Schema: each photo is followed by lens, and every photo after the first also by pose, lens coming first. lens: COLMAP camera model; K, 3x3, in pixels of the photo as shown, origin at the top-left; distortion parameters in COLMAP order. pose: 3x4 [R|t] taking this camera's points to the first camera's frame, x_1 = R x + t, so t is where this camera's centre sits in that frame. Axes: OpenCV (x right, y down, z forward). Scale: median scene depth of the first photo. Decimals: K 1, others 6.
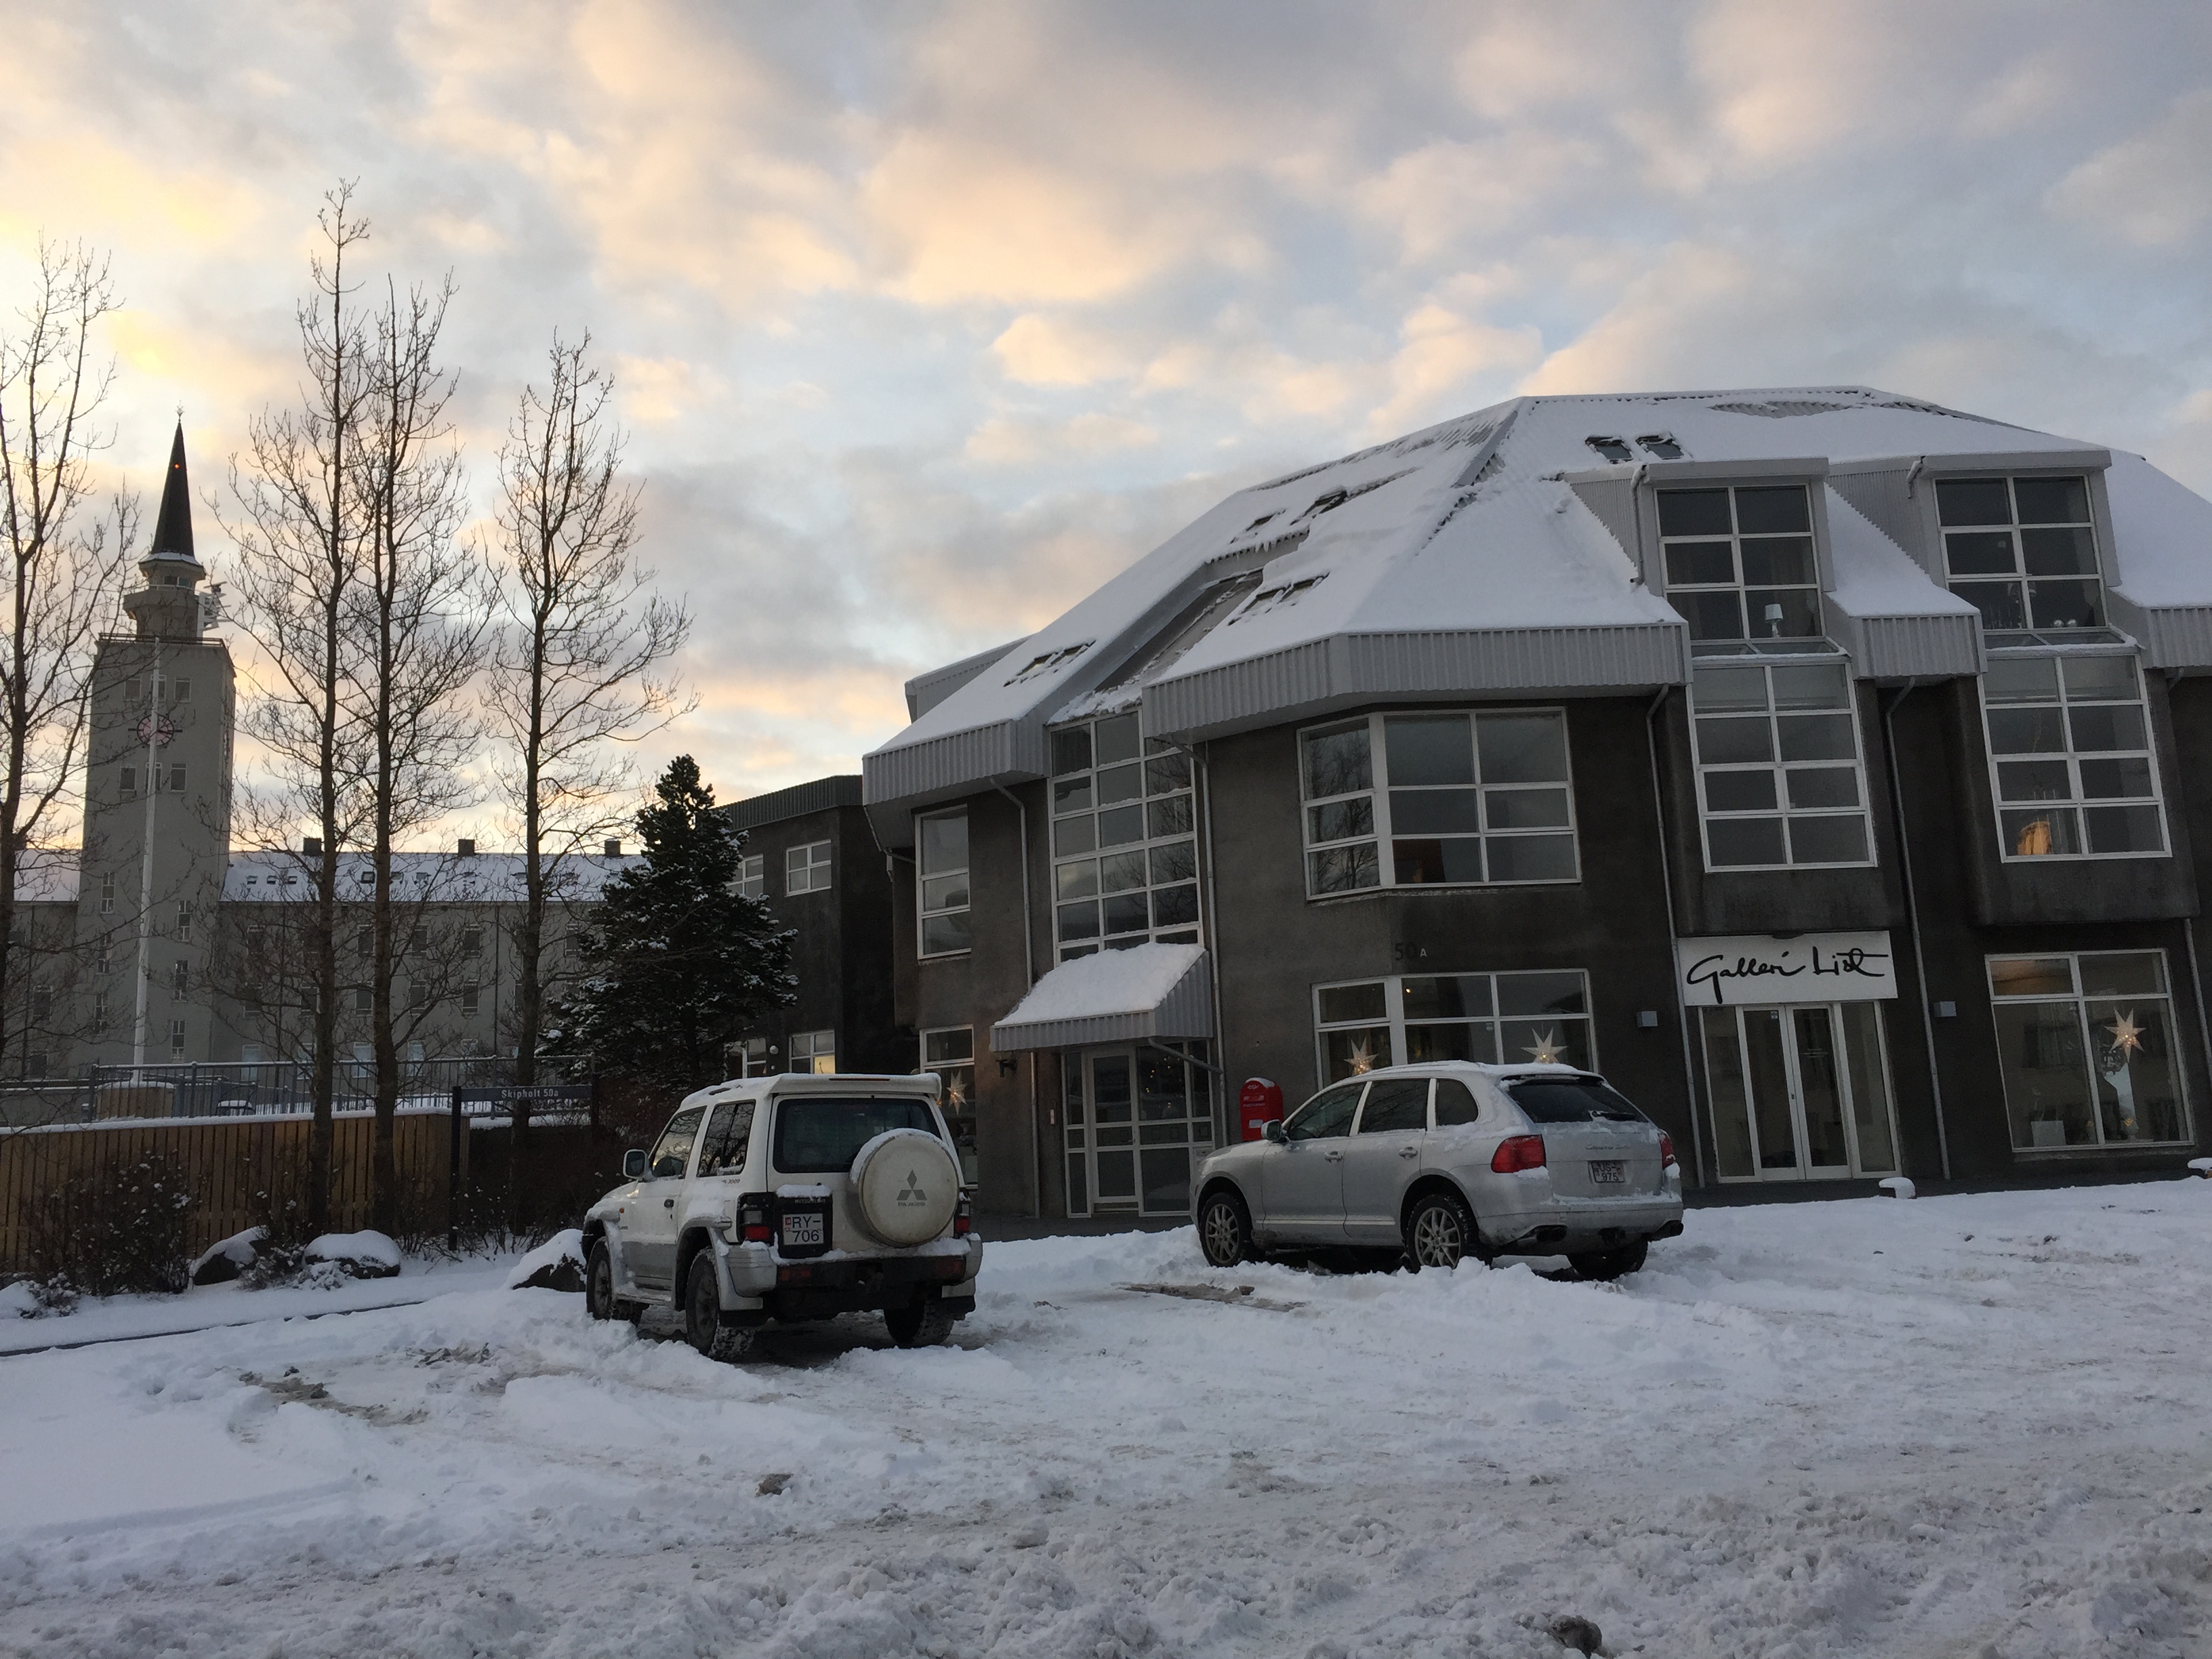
lens RADIAL K [[1831.6, 0, 1106.0], [0, 1831.6, 829.5], [0, 0, 1]] dist [0.006597, 0.000673]
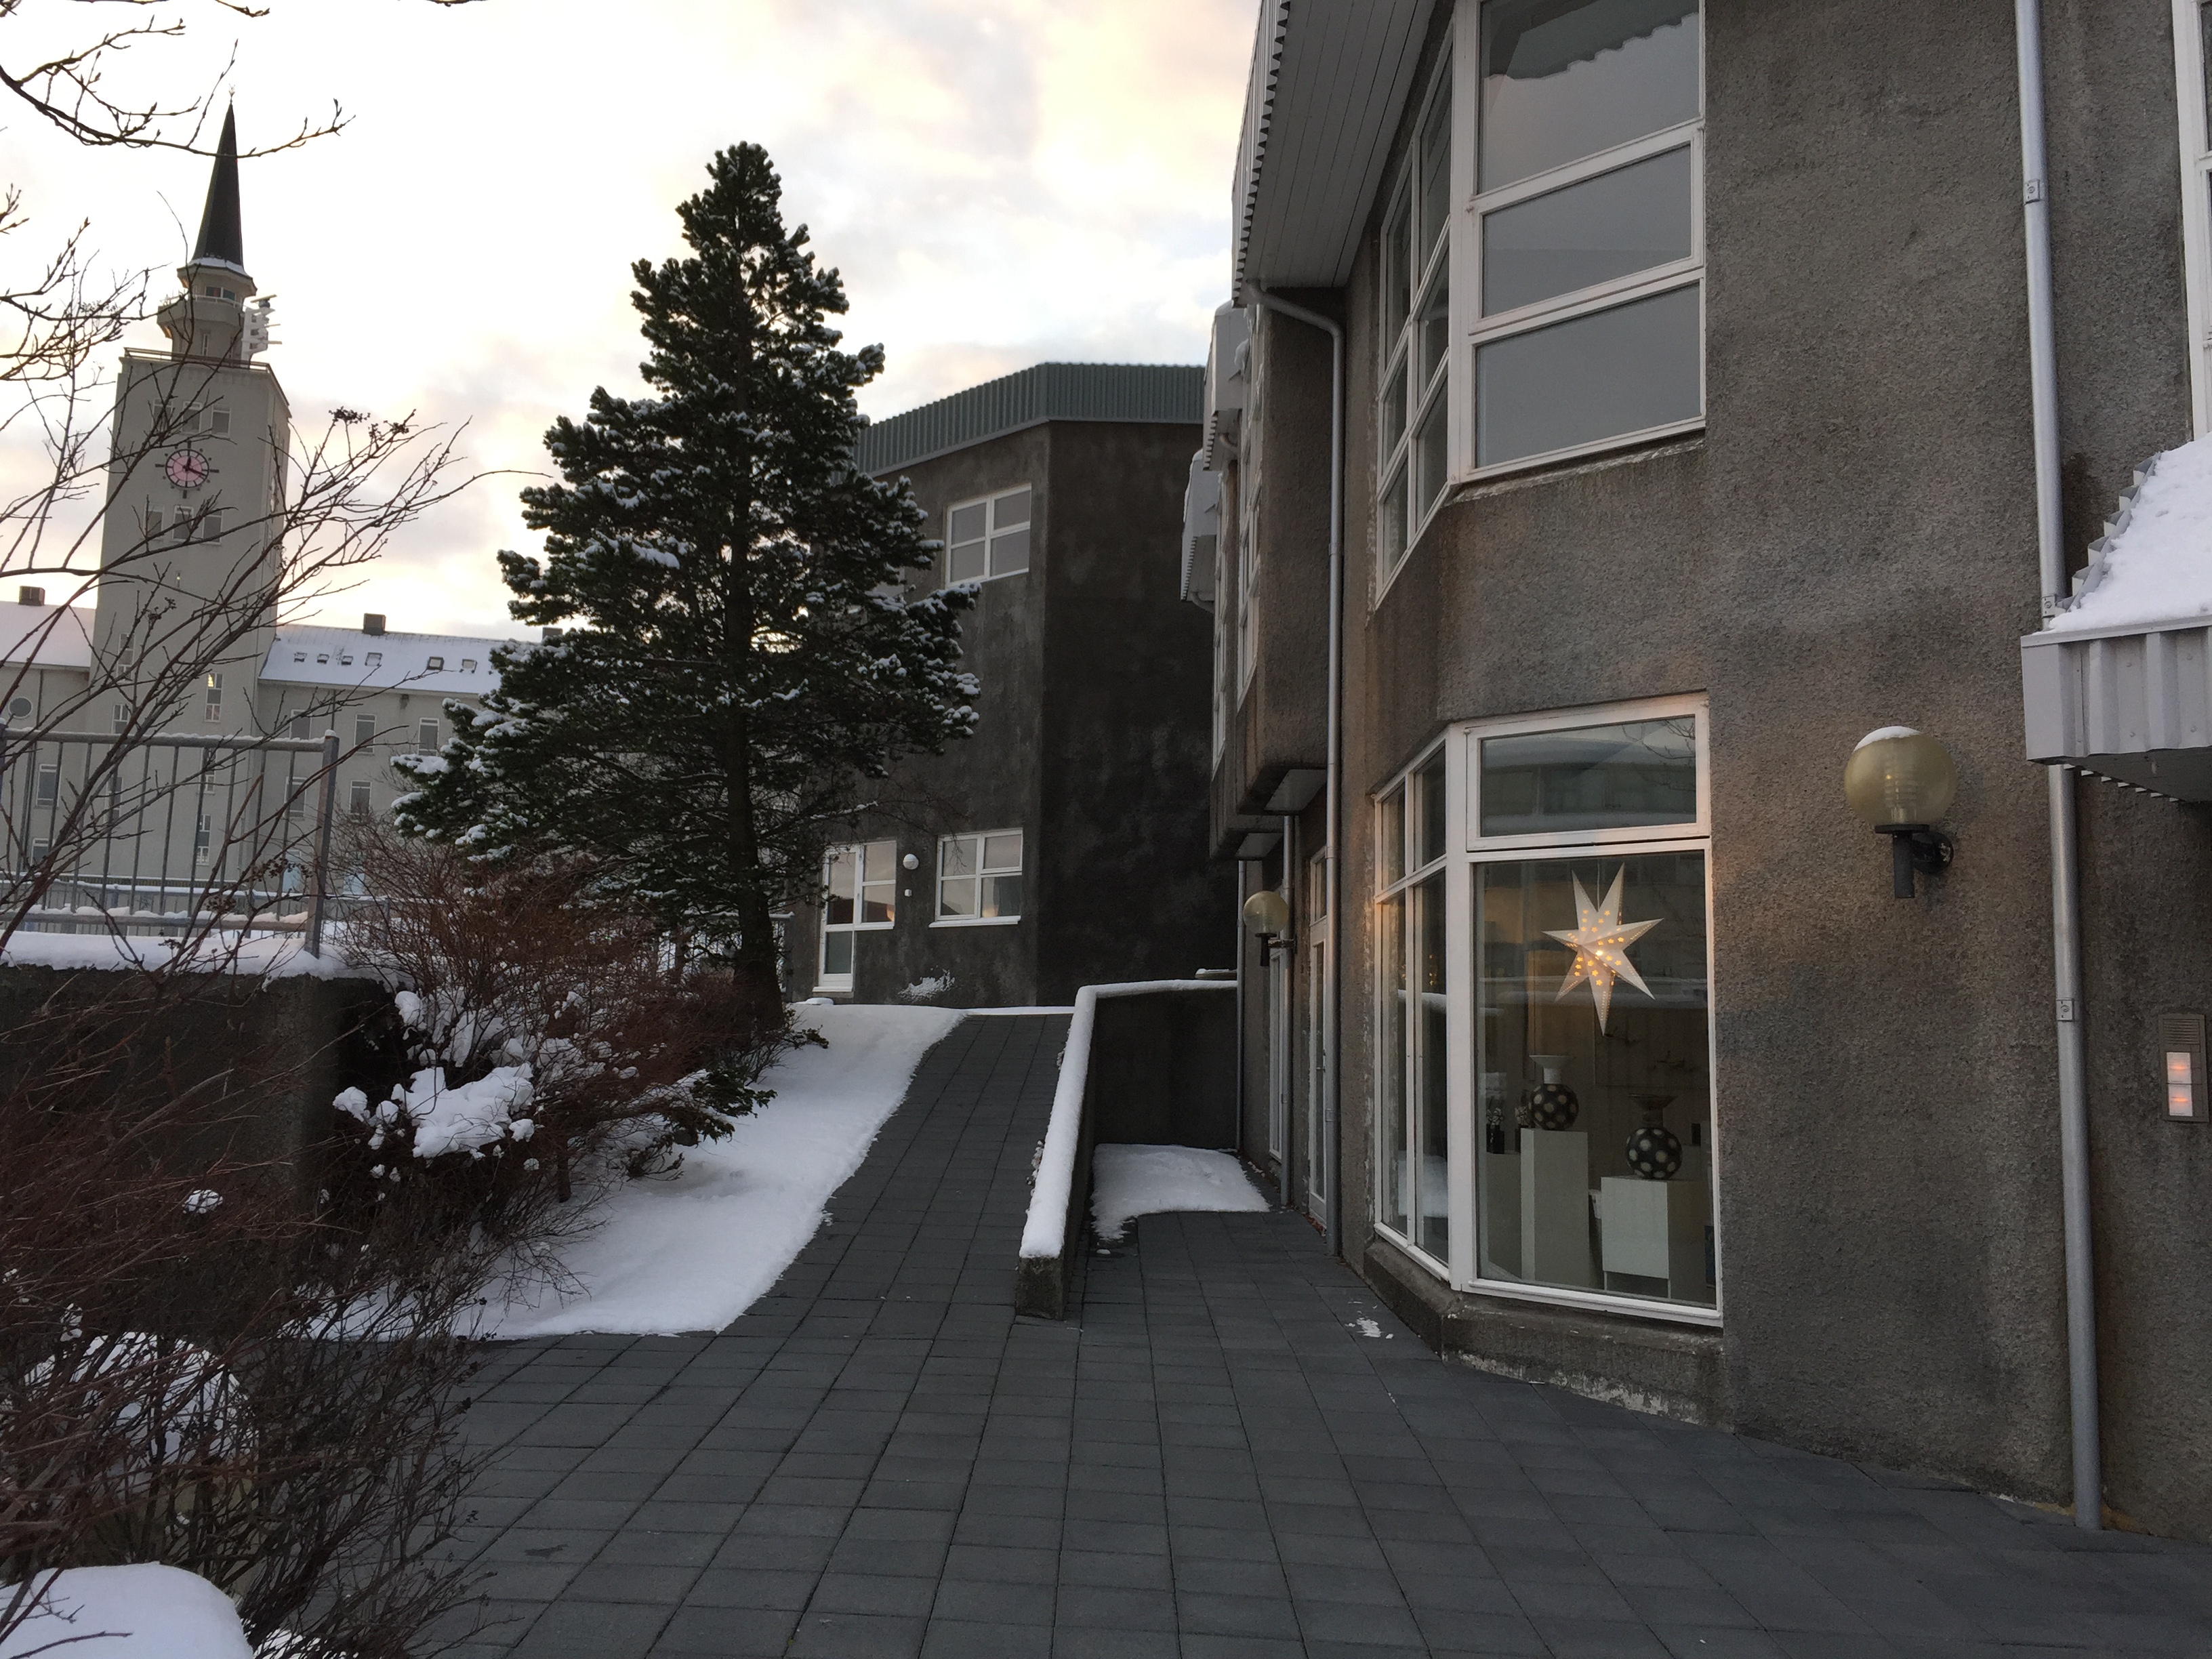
lens RADIAL K [[1831.6, 0, 1106.0], [0, 1831.6, 829.5], [0, 0, 1]] dist [0.006597, 0.000673]
pose [[0.996077, 0.057550, -0.067217, -0.086423], [-0.052775, 0.996095, 0.070773, 0.069242], [0.071027, -0.066948, 0.995225, 0.455577]]
